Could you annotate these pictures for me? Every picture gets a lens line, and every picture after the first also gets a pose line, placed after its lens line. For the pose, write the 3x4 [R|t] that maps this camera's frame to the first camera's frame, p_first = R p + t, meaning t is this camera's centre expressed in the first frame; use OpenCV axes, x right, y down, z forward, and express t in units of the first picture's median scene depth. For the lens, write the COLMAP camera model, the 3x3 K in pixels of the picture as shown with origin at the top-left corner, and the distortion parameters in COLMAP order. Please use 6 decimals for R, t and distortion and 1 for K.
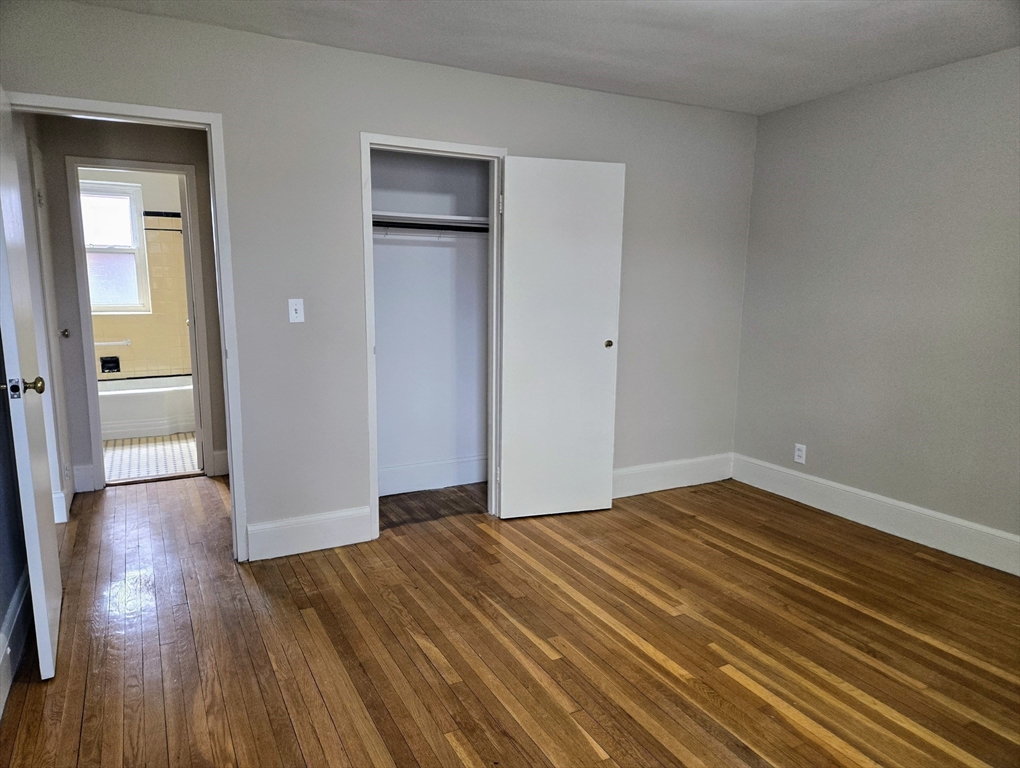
lens RADIAL K [[681.4, 0, 511.2], [0, 681.4, 379.9], [0, 0, 1]] dist [0.071970, -0.055966]
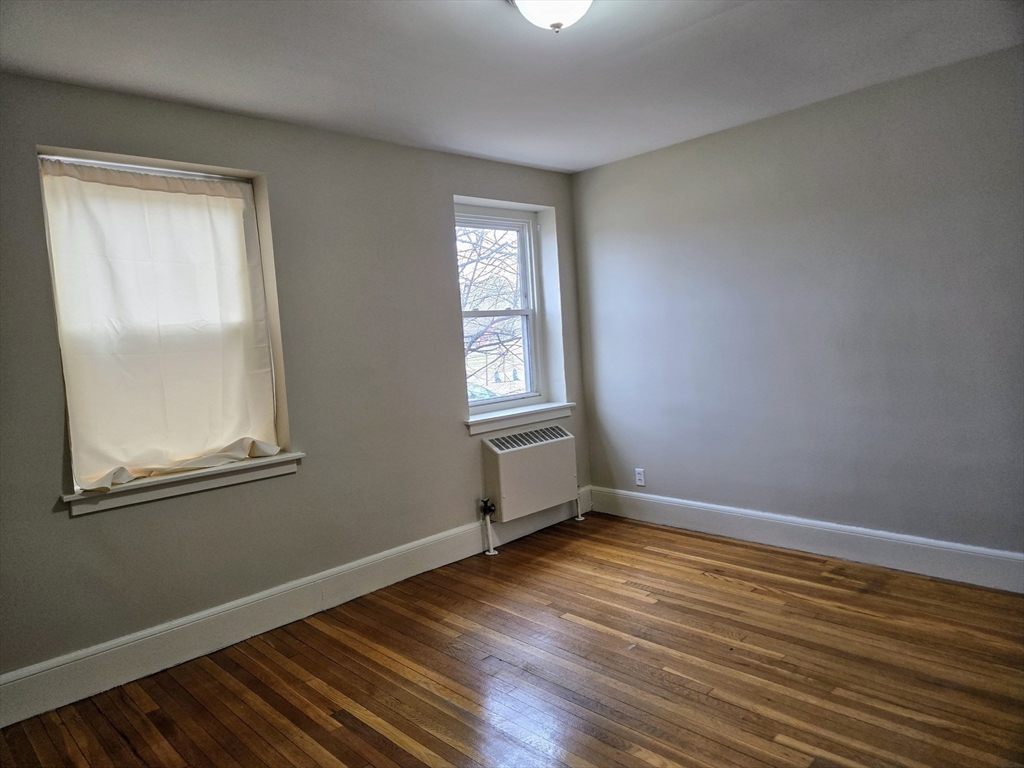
lens RADIAL K [[676.2, 0, 499.3], [0, 676.2, 377.4], [0, 0, 1]] dist [0.064022, -0.055835]
pose [[-0.961662, 0.069181, -0.265367, 0.500910], [0.013794, 0.978635, 0.205143, -0.184692], [0.273889, 0.193618, -0.942070, 1.361496]]
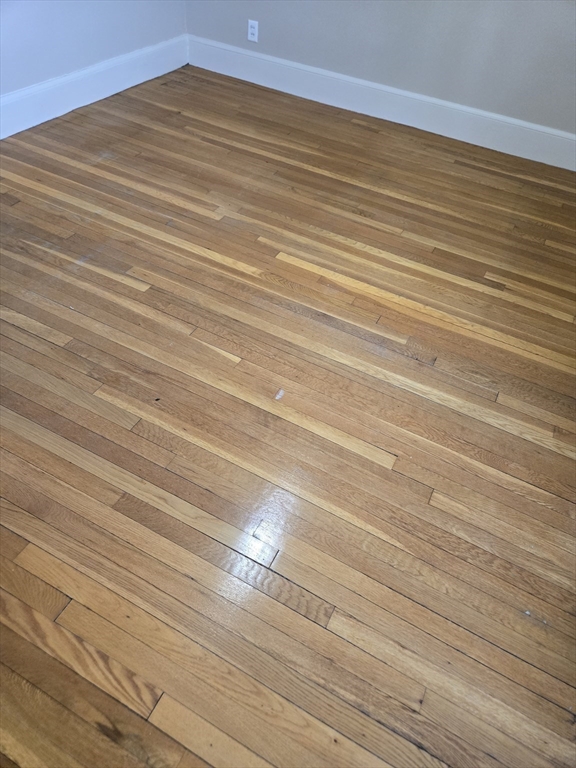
lens RADIAL K [[513.1, 0, 288.0], [0, 513.1, 384.0], [0, 0, 1]] dist [0.071970, -0.055966]
pose [[0.820170, -0.371406, 0.435177, -0.131398], [0.001629, 0.762152, 0.647396, -0.001284], [-0.572118, -0.530266, 0.625699, 0.245993]]
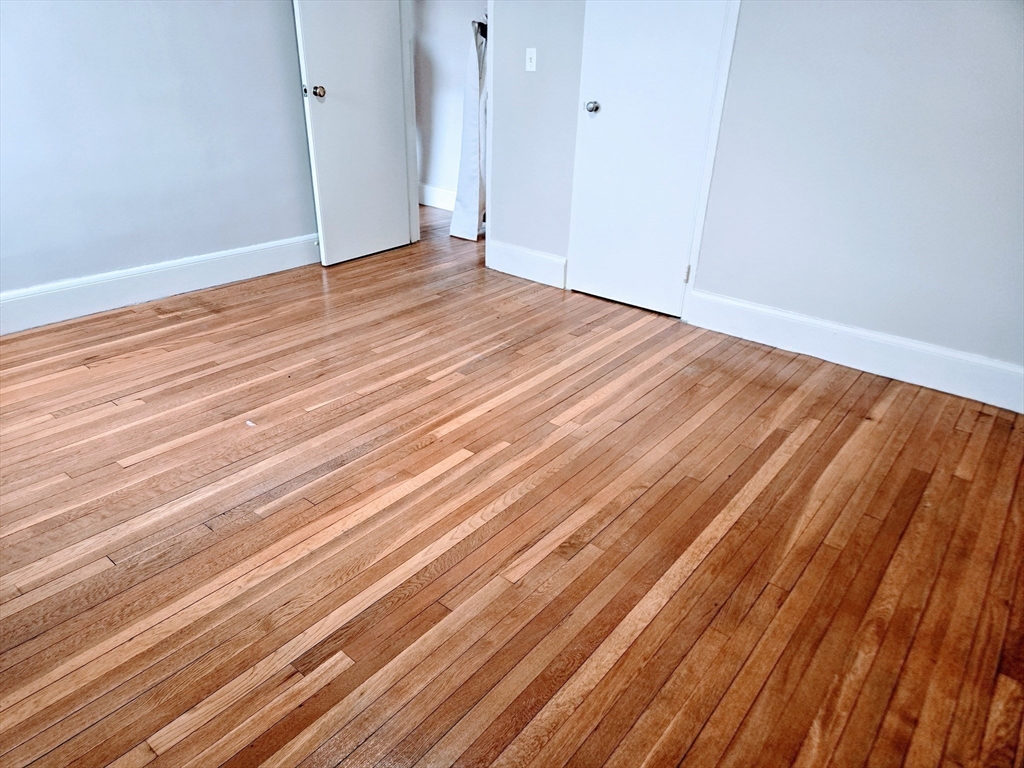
lens RADIAL K [[684.1, 0, 513.2], [0, 684.1, 379.9], [0, 0, 1]] dist [0.071970, -0.055966]
pose [[0.382427, 0.403335, -0.831306, 0.902100], [-0.162229, 0.915030, 0.369326, -0.037523], [0.909632, -0.006379, 0.415365, 0.540763]]
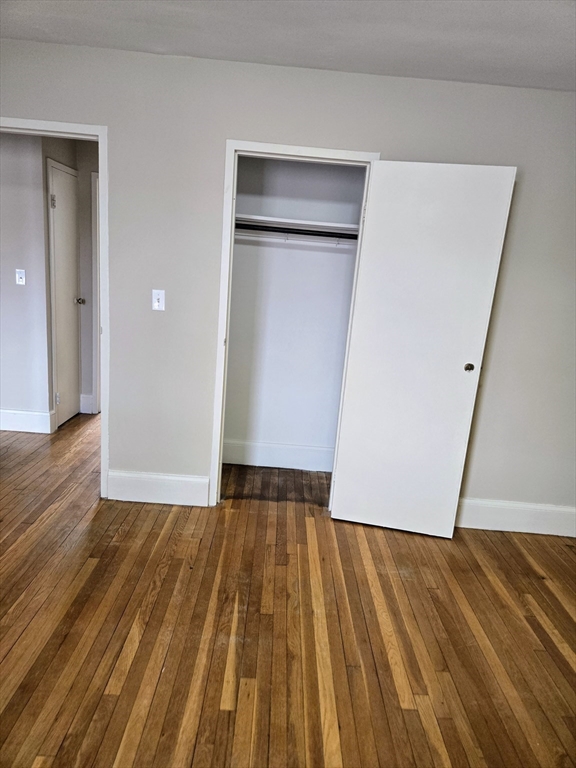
lens RADIAL K [[508.1, 0, 292.9], [0, 508.1, 376.3], [0, 0, 1]] dist [0.062493, -0.040672]
pose [[0.882437, 0.161021, -0.442015, 0.312341], [-0.142618, 0.986947, 0.074810, -0.076730], [0.448291, -0.002976, 0.893883, 0.358840]]
